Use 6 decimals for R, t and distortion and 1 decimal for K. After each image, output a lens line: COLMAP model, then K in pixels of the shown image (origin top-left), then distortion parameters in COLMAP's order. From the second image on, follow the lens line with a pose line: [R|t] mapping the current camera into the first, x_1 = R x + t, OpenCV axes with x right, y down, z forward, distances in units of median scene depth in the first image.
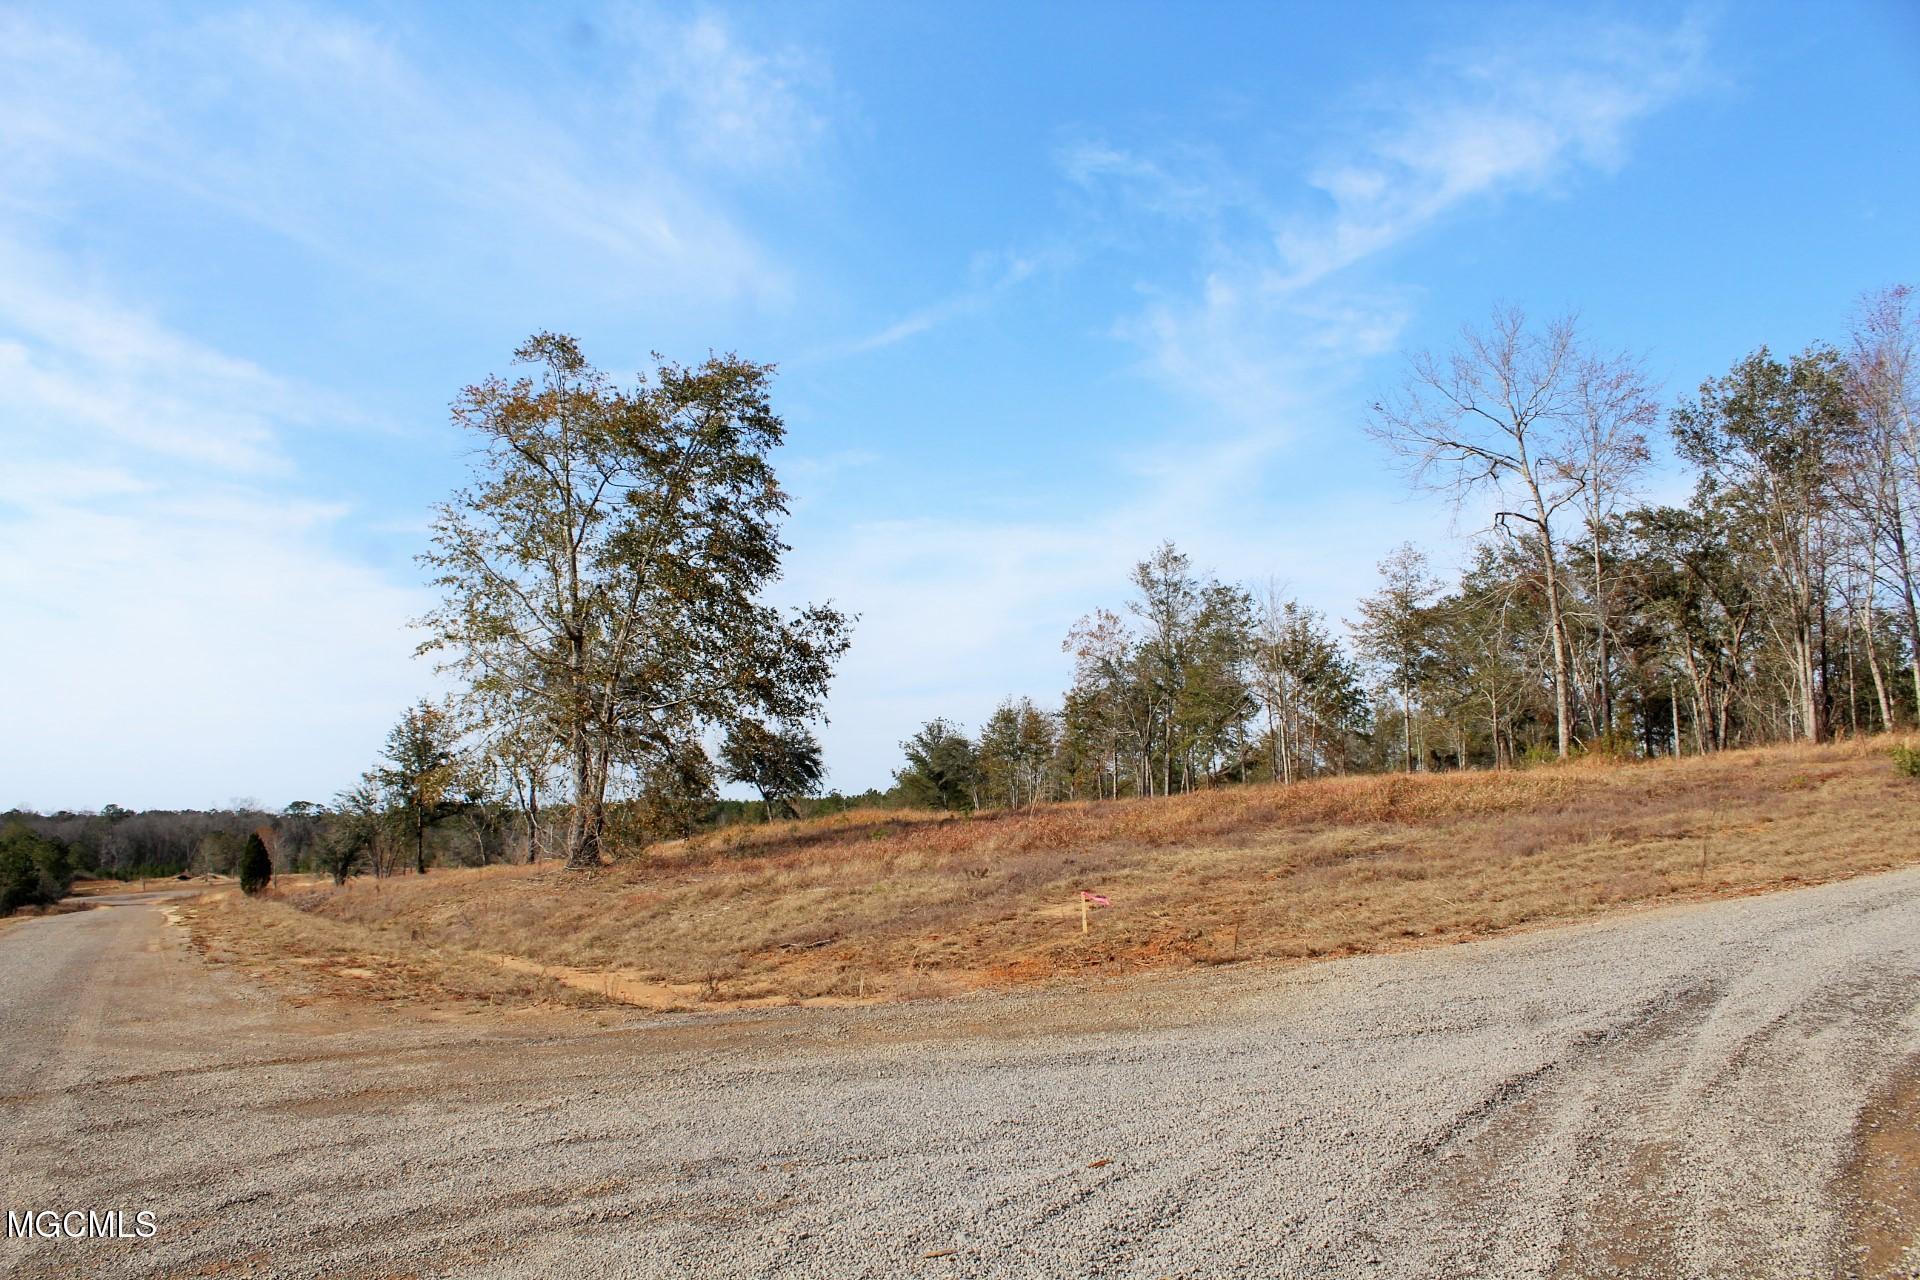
lens RADIAL K [[1599.5, 0, 937.8], [0, 1599.5, 633.2], [0, 0, 1]] dist [-0.177716, 0.153370]
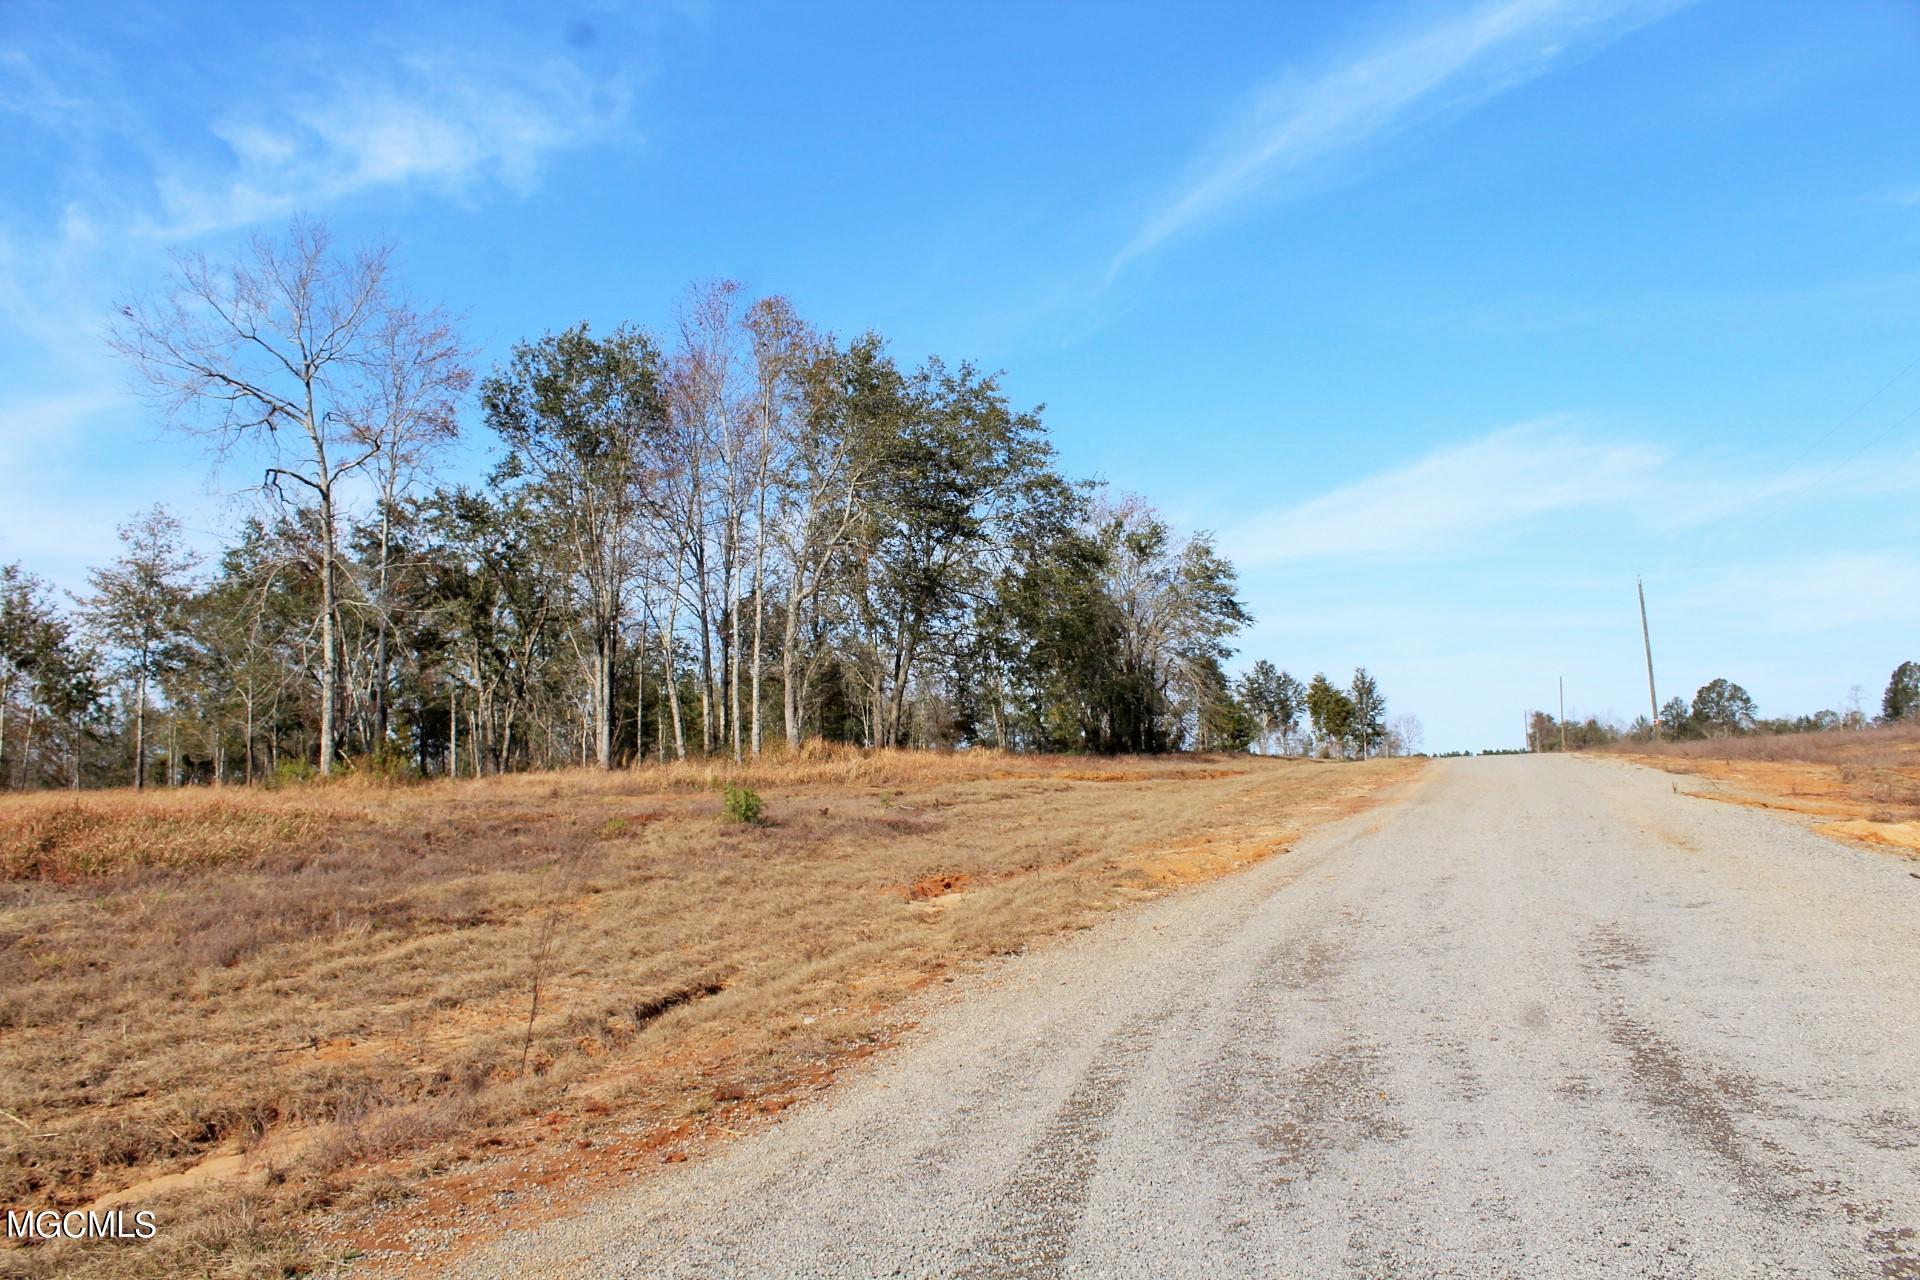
lens RADIAL K [[1599.5, 0, 968.5], [0, 1599.5, 621.6], [0, 0, 1]] dist [-0.177716, 0.153370]
pose [[0.721641, 0.080770, 0.687540, 0.073899], [-0.072731, 0.996520, -0.040729, 0.007396], [-0.688436, -0.020614, 0.725004, 0.169078]]
